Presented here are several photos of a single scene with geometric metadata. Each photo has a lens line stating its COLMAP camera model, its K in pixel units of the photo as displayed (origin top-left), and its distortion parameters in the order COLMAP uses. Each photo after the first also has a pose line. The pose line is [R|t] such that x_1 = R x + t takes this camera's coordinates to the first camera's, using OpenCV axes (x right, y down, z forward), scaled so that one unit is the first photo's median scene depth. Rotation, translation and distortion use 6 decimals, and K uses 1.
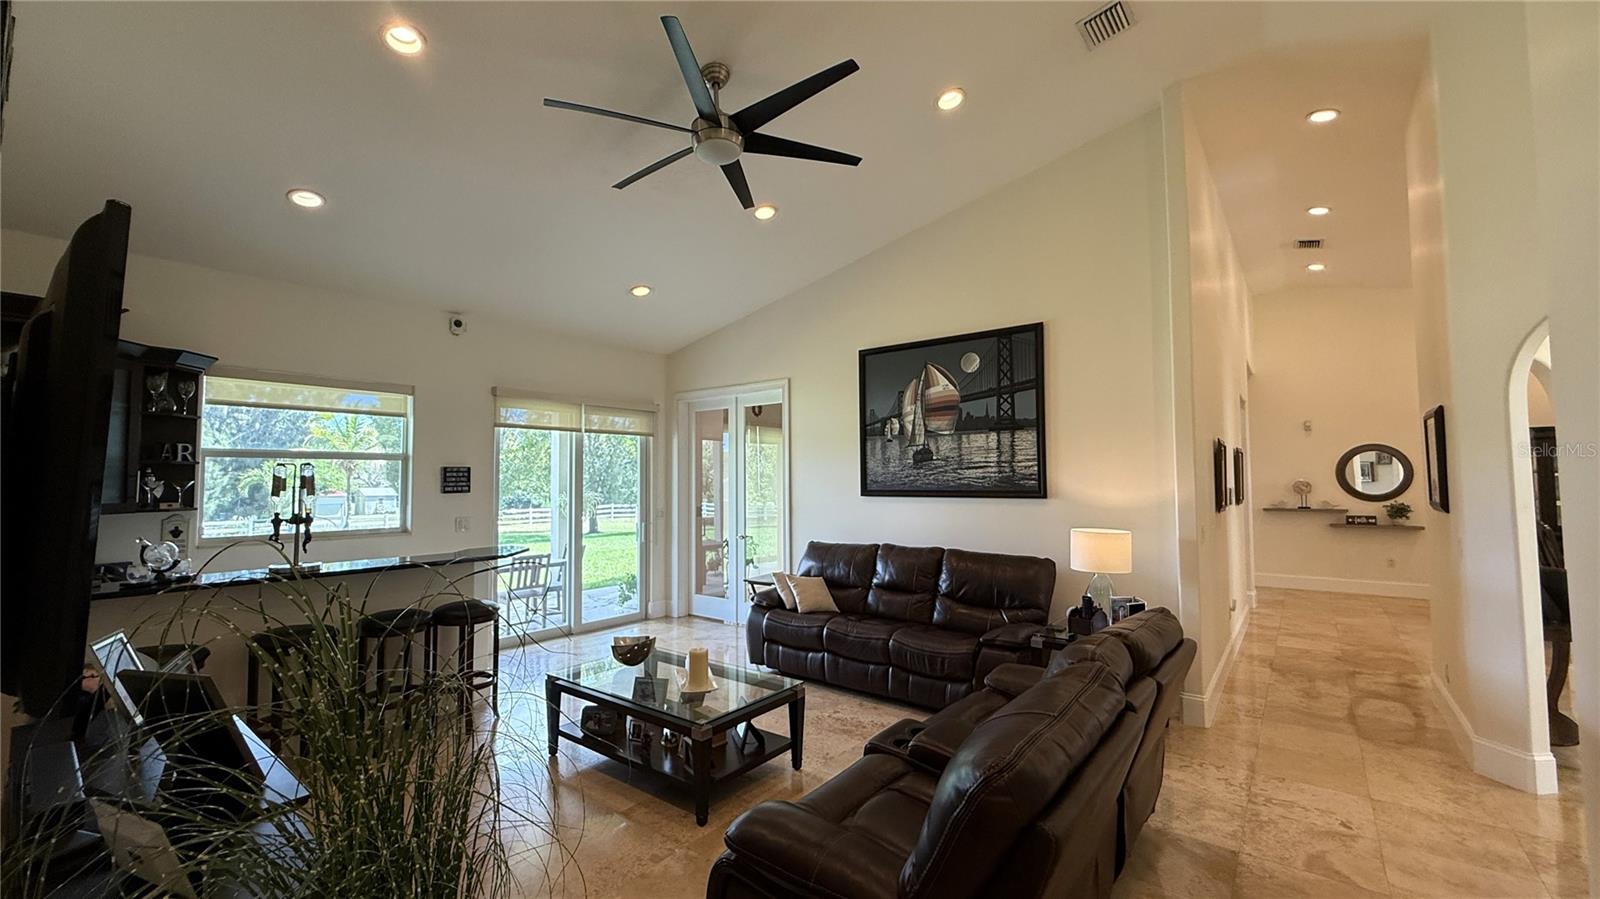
lens RADIAL K [[626.1, 0, 800.0], [0, 626.1, 449.5], [0, 0, 1]] dist [0.066462, 0.000064]
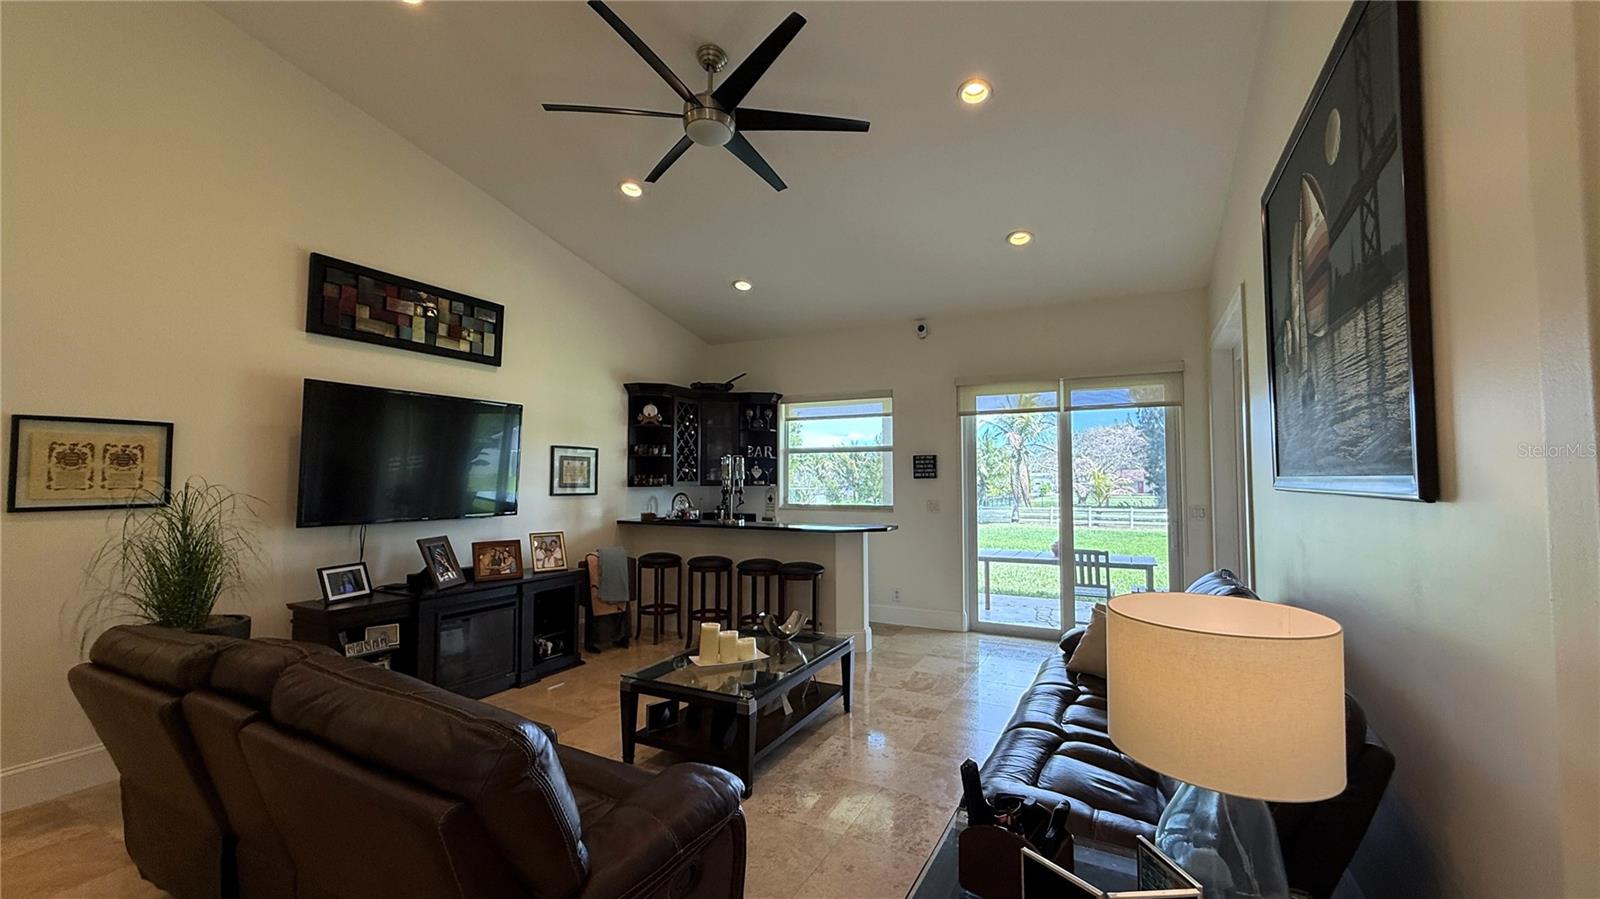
lens RADIAL K [[644.1, 0, 797.9], [0, 644.1, 446.5], [0, 0, 1]] dist [0.000805, 0.000393]
pose [[0.187774, -0.036052, -0.981550, 0.680271], [0.053659, 0.998210, -0.026399, 0.037562], [0.980746, -0.047712, 0.189372, 0.734373]]
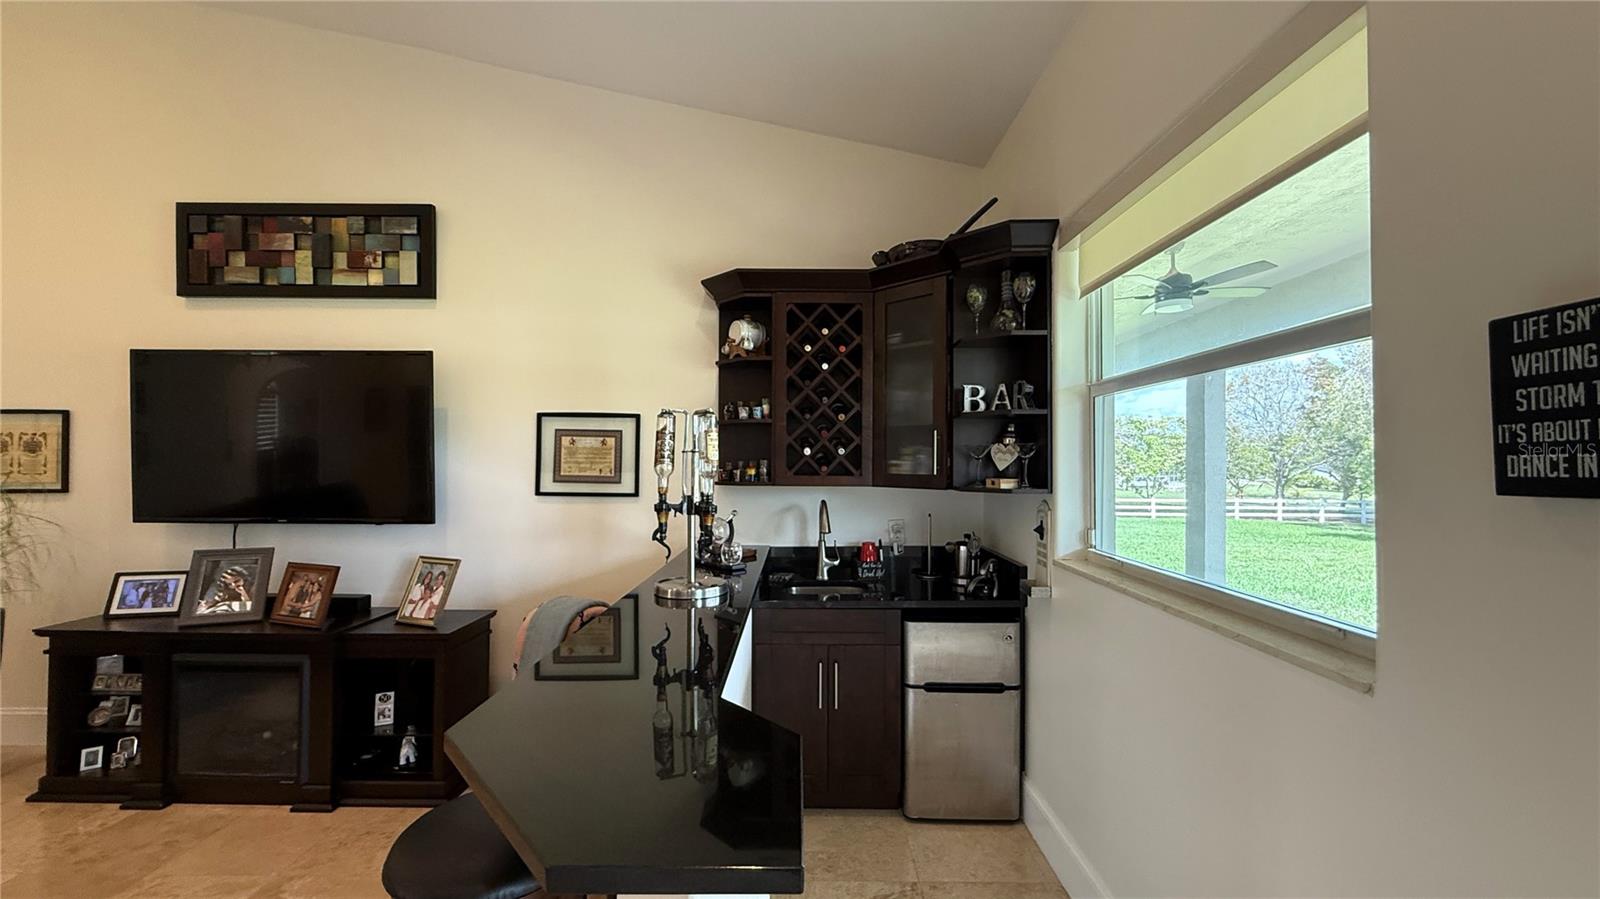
lens RADIAL K [[644.1, 0, 797.9], [0, 644.1, 446.5], [0, 0, 1]] dist [0.000805, 0.000393]
pose [[-0.791385, -0.006058, -0.611289, -0.401883], [0.039995, 0.997295, -0.061662, 0.075212], [0.610009, -0.073247, -0.789002, 1.280223]]
